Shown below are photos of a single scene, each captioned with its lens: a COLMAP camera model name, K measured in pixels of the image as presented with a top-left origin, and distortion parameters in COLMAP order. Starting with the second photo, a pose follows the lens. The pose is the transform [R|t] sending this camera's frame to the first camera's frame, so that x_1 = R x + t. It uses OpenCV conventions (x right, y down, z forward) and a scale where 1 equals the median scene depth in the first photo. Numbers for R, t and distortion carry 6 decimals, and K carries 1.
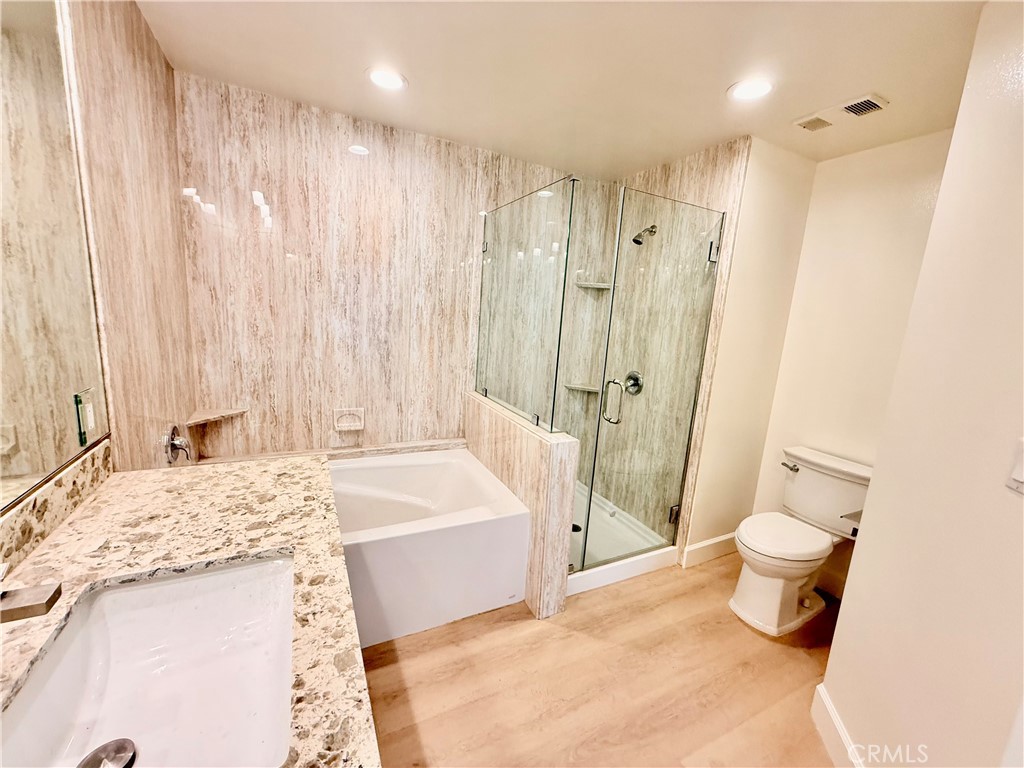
lens RADIAL K [[411.2, 0, 512.9], [0, 411.2, 383.0], [0, 0, 1]] dist [0.001312, -0.000911]
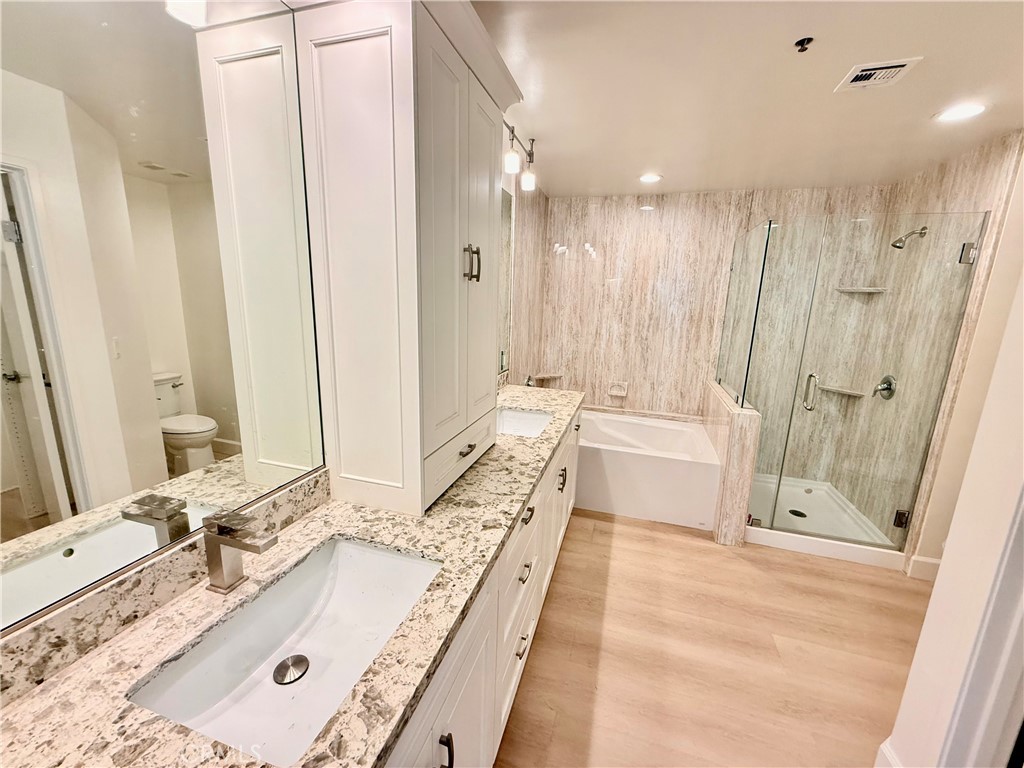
lens RADIAL K [[411.2, 0, 508.3], [0, 411.2, 382.3], [0, 0, 1]] dist [0.001312, -0.000911]
pose [[0.716769, 0.095406, -0.690753, 0.365774], [-0.104222, 0.994126, 0.029161, 0.061607], [0.689478, 0.051090, 0.722502, -0.390674]]
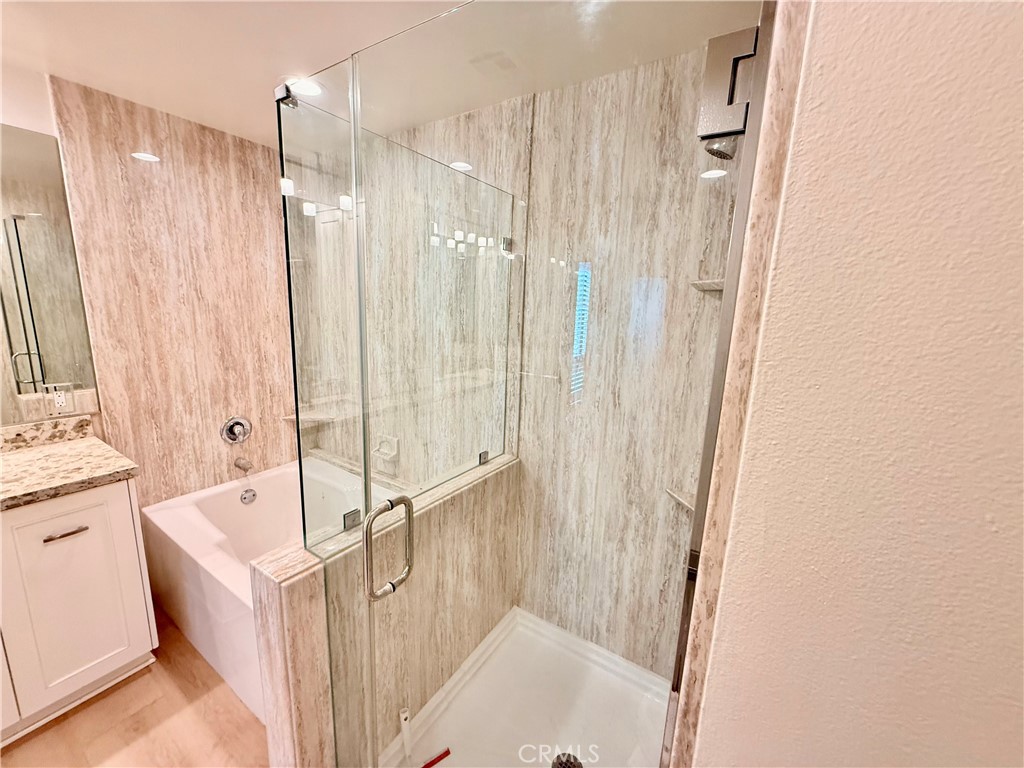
lens RADIAL K [[411.2, 0, 513.0], [0, 411.2, 384.2], [0, 0, 1]] dist [0.001312, -0.000911]
pose [[0.501136, 0.110868, -0.858237, 0.568605], [-0.156334, 0.987040, 0.036222, -0.139872], [0.851130, 0.116019, 0.511974, 0.733235]]
